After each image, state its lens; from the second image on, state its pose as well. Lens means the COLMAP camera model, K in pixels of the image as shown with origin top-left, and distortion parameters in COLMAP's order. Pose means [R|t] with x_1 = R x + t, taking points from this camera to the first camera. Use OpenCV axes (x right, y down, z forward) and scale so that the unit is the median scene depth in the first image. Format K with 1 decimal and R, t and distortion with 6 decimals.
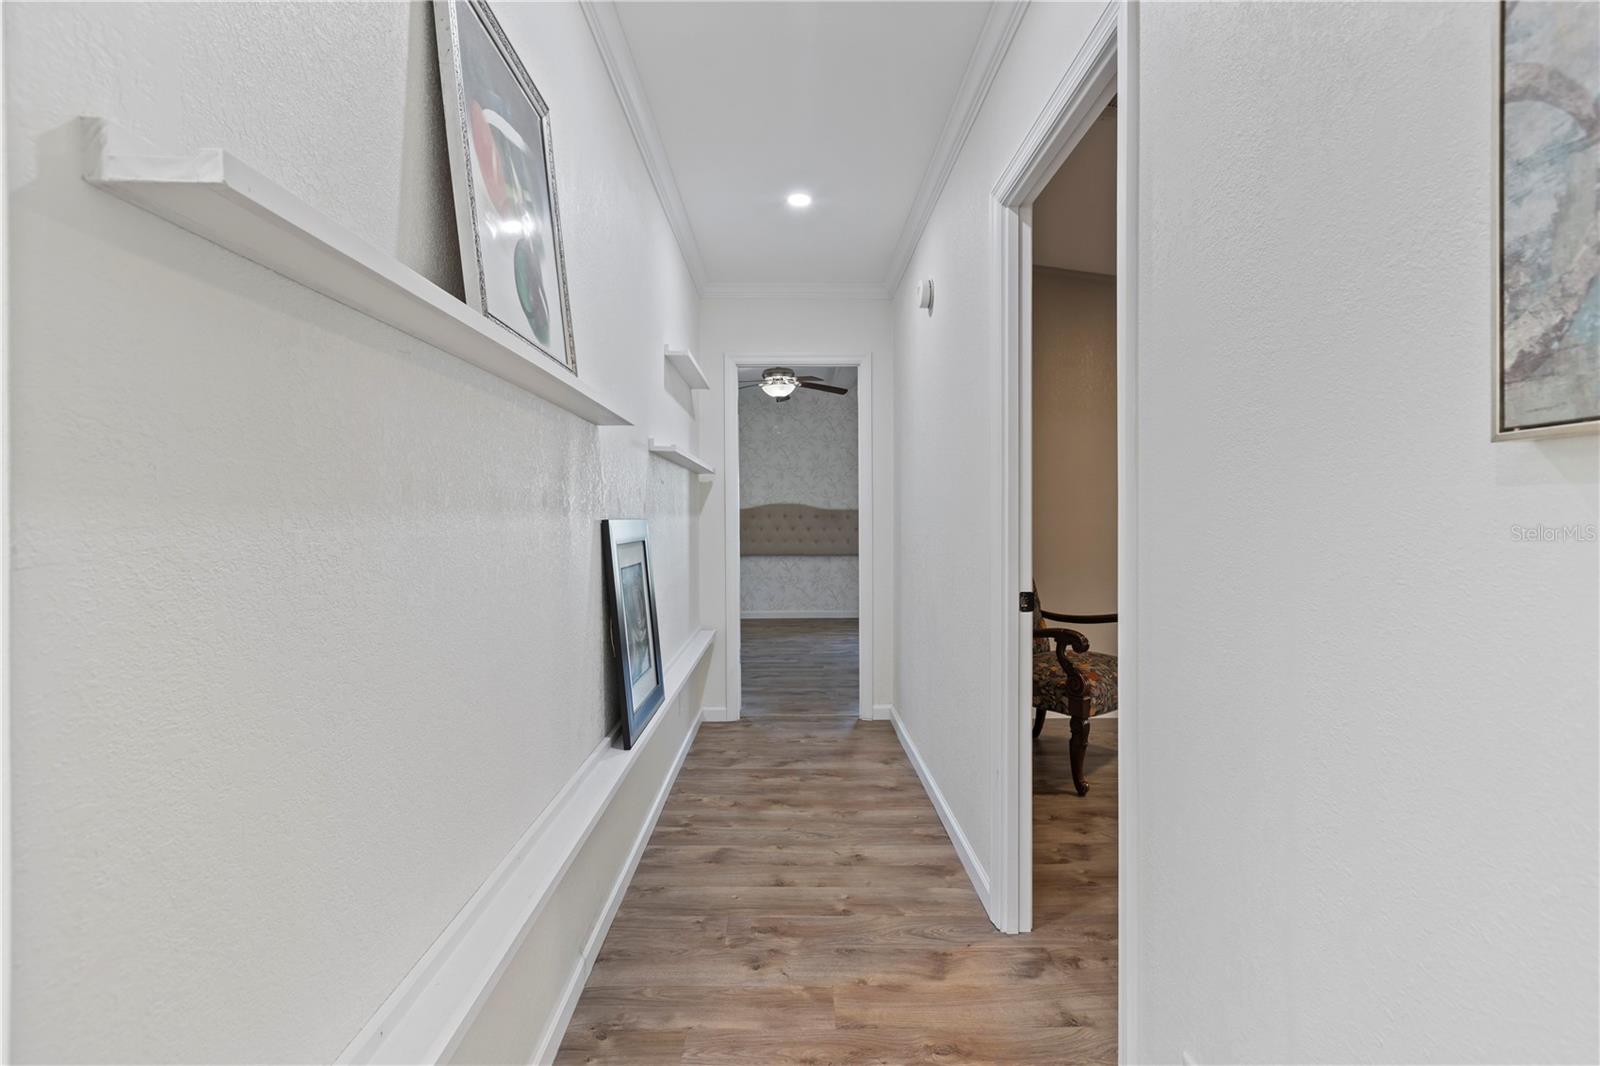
lens RADIAL K [[716.4, 0, 800.1], [0, 716.4, 513.9], [0, 0, 1]] dist [-0.000351, -0.000400]
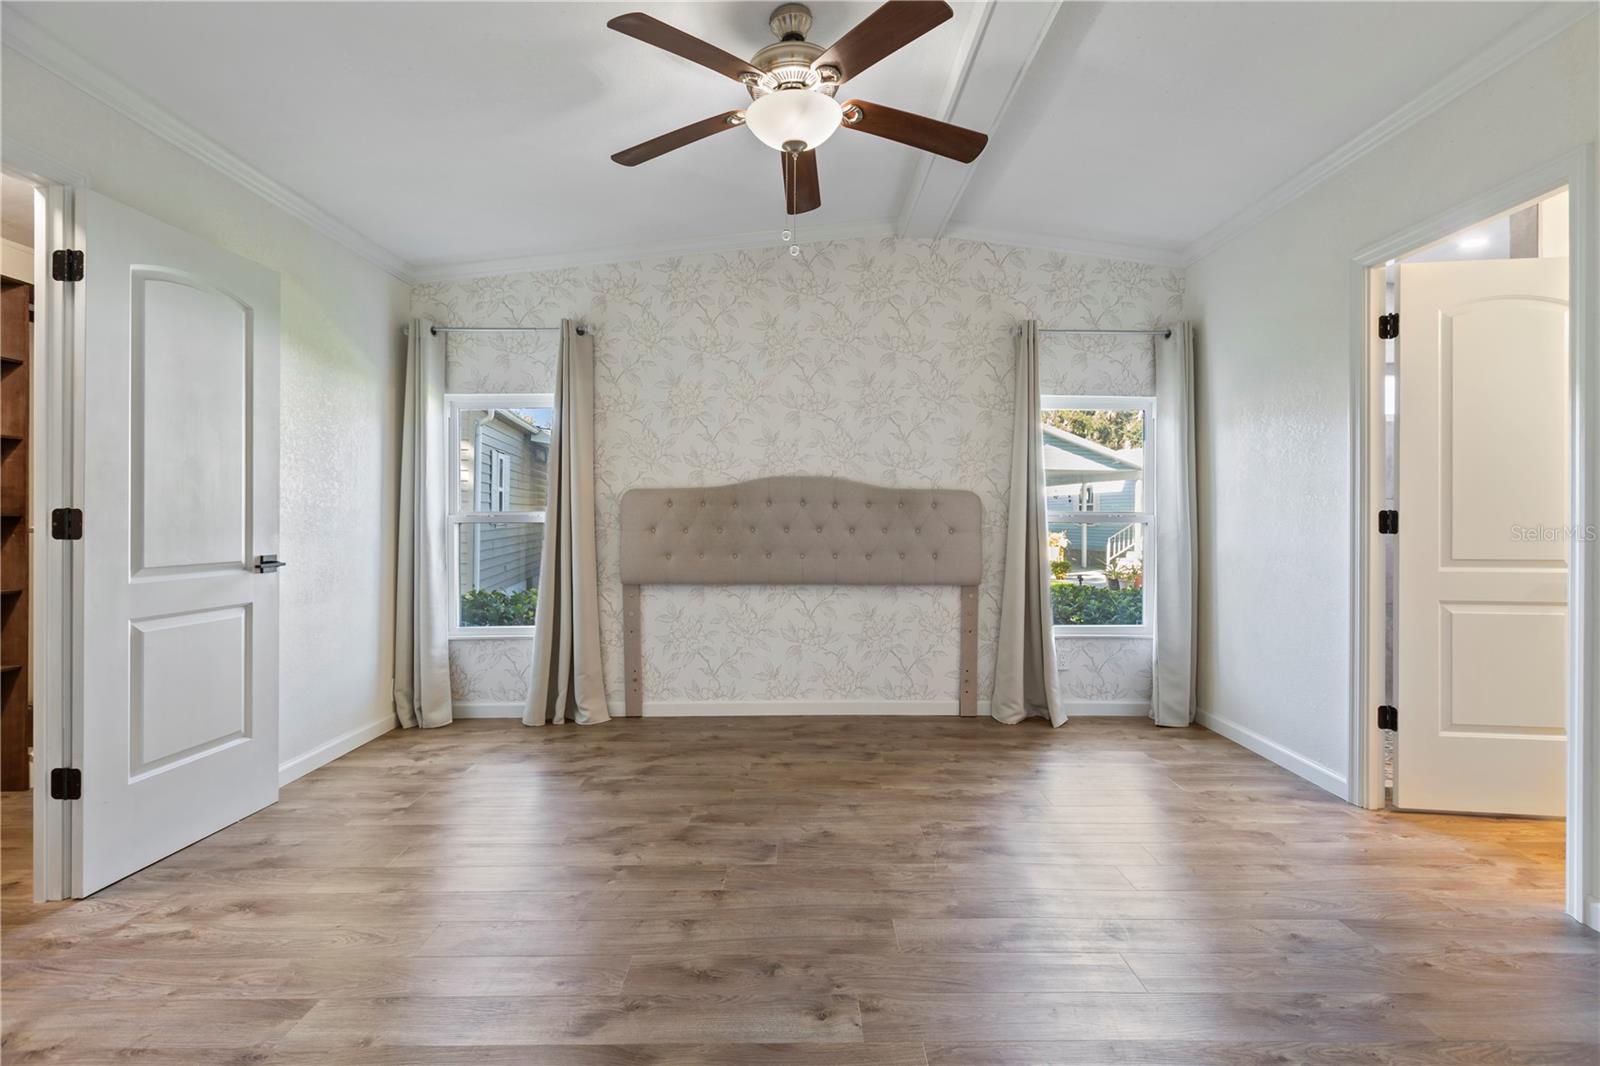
lens RADIAL K [[717.1, 0, 806.1], [0, 717.1, 520.0], [0, 0, 1]] dist [-0.003370, 0.000525]
pose [[0.999984, 0.004221, -0.003681, -0.016961], [-0.004210, 0.999987, 0.002977, 0.013671], [0.003694, -0.002962, 0.999989, 0.517674]]
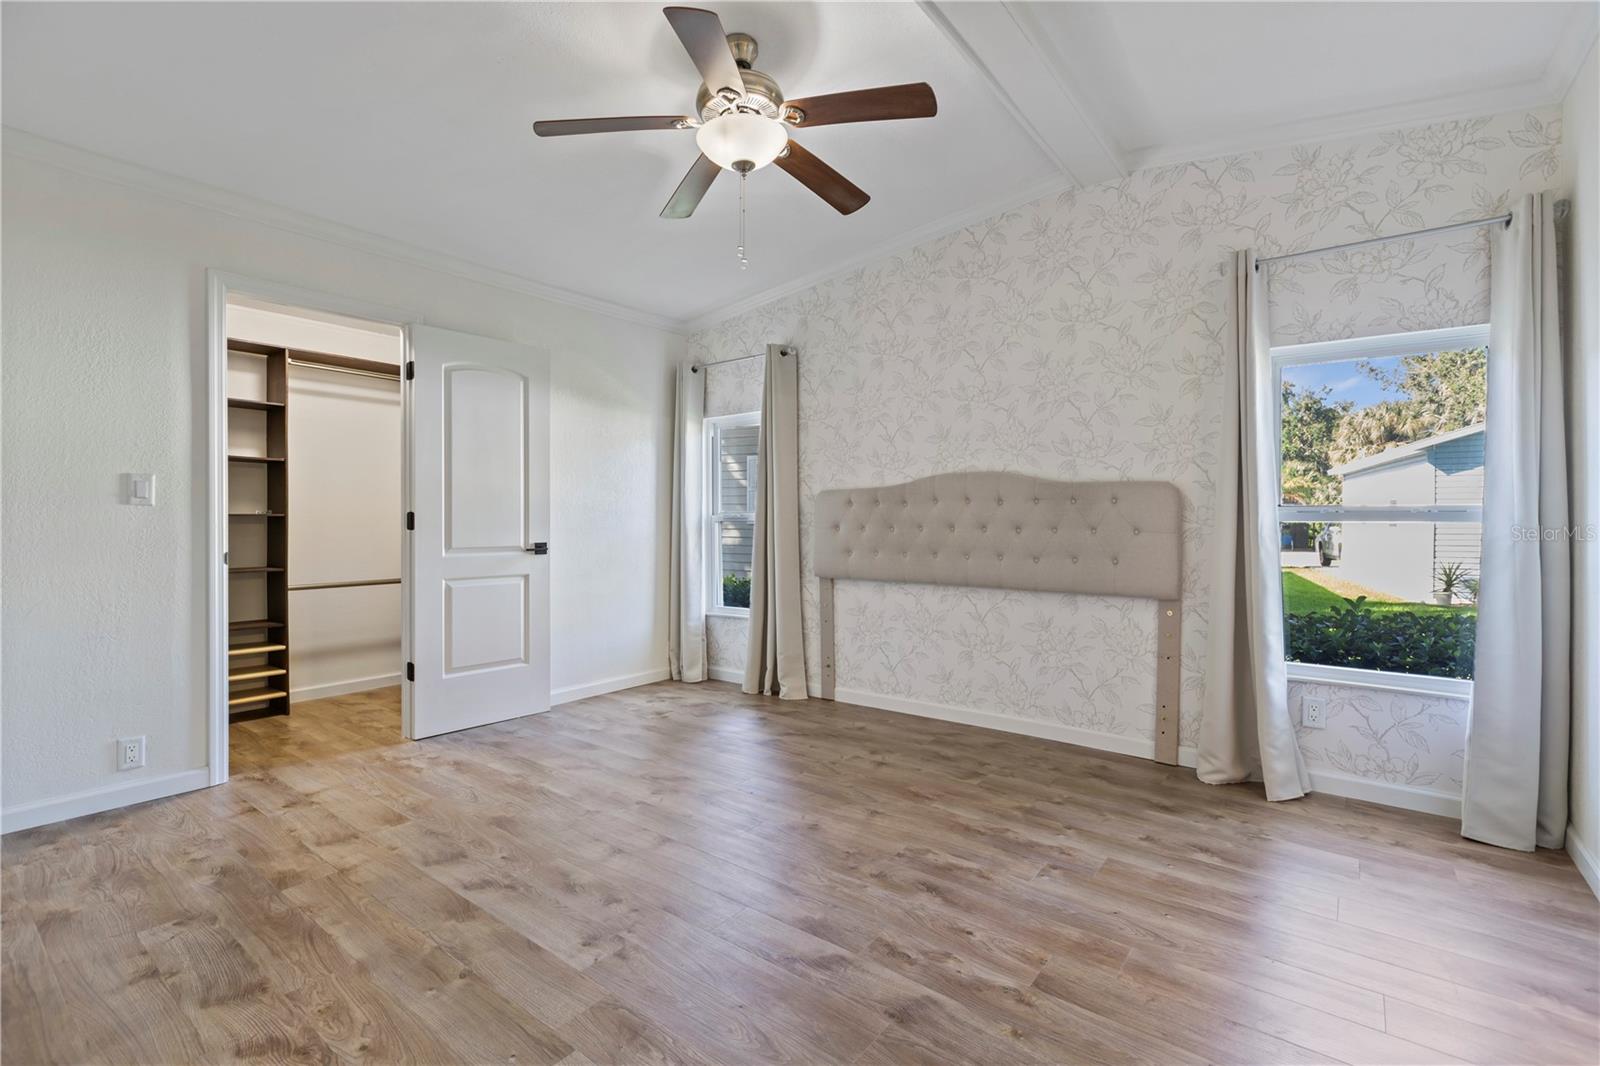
lens RADIAL K [[718.0, 0, 805.7], [0, 718.0, 525.4], [0, 0, 1]] dist [-0.000672, -0.000531]
pose [[0.780929, 0.008061, -0.624567, 0.179823], [-0.001217, 0.999934, 0.011385, 0.014415], [0.624618, -0.008131, 0.780888, 0.578542]]
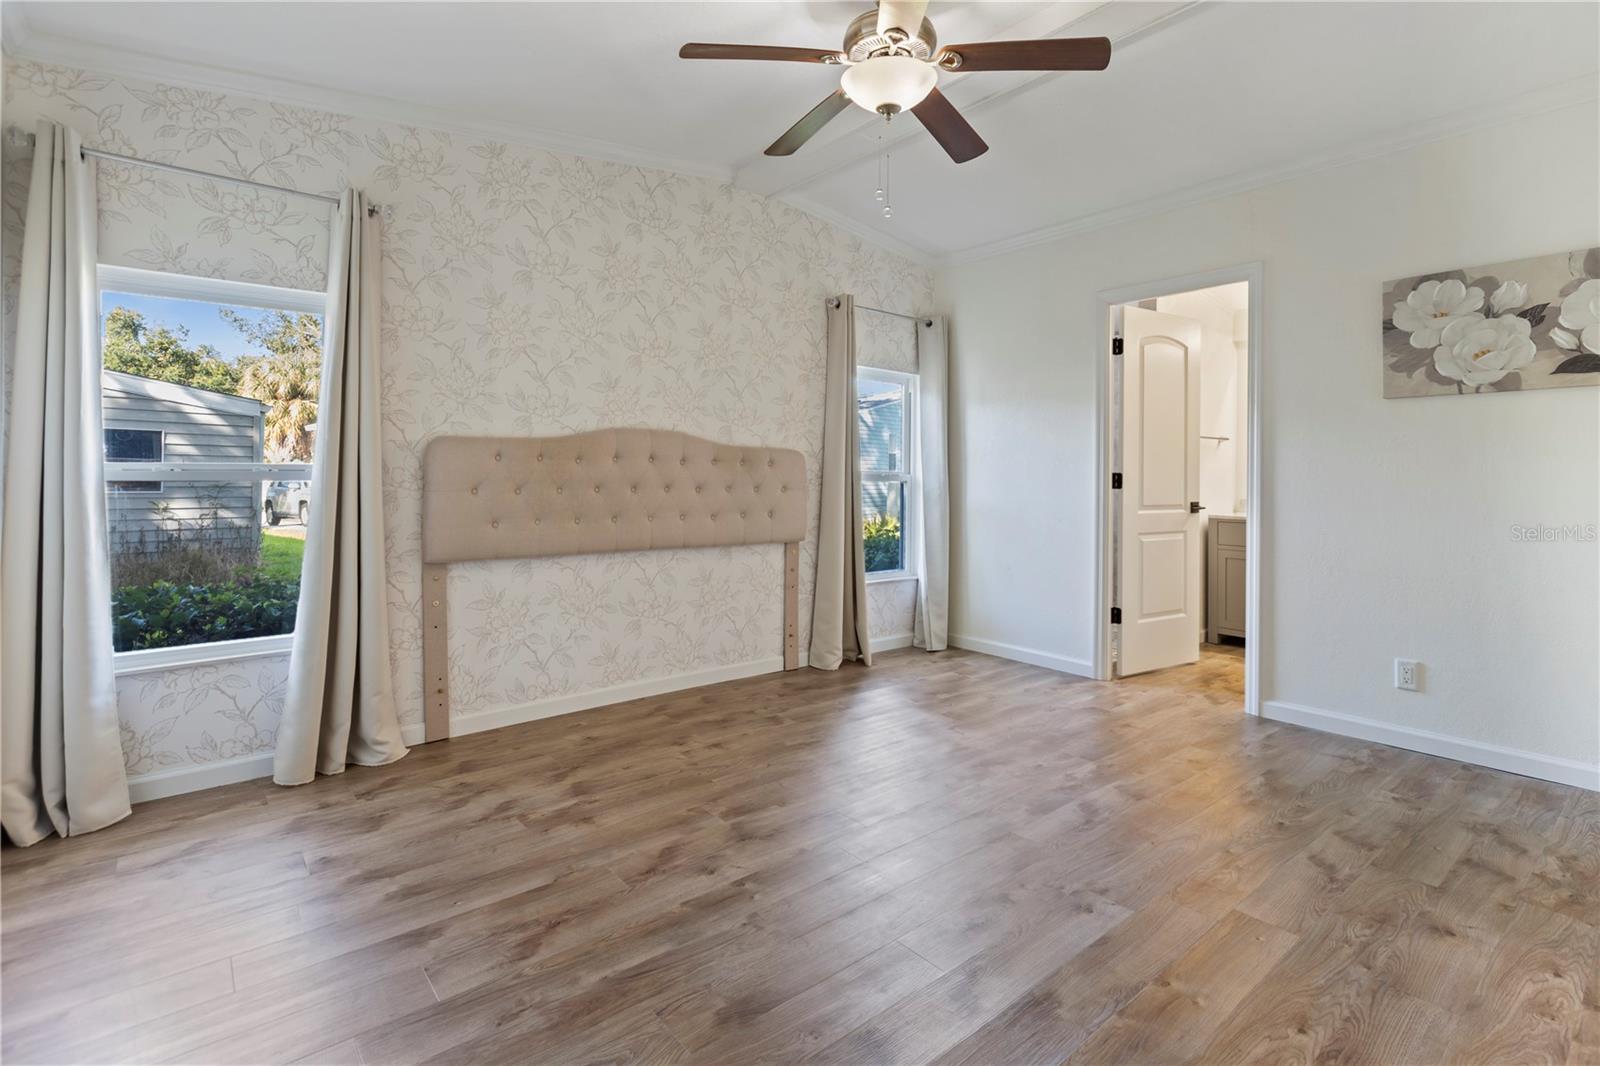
lens RADIAL K [[759.6, 0, 823.7], [0, 759.6, 478.0], [0, 0, 1]] dist [-0.001641, 0.000070]
pose [[0.771682, 0.006909, 0.635971, -0.226867], [-0.007771, 0.999969, -0.001433, 0.014818], [-0.635962, -0.003836, 0.771711, 0.581090]]
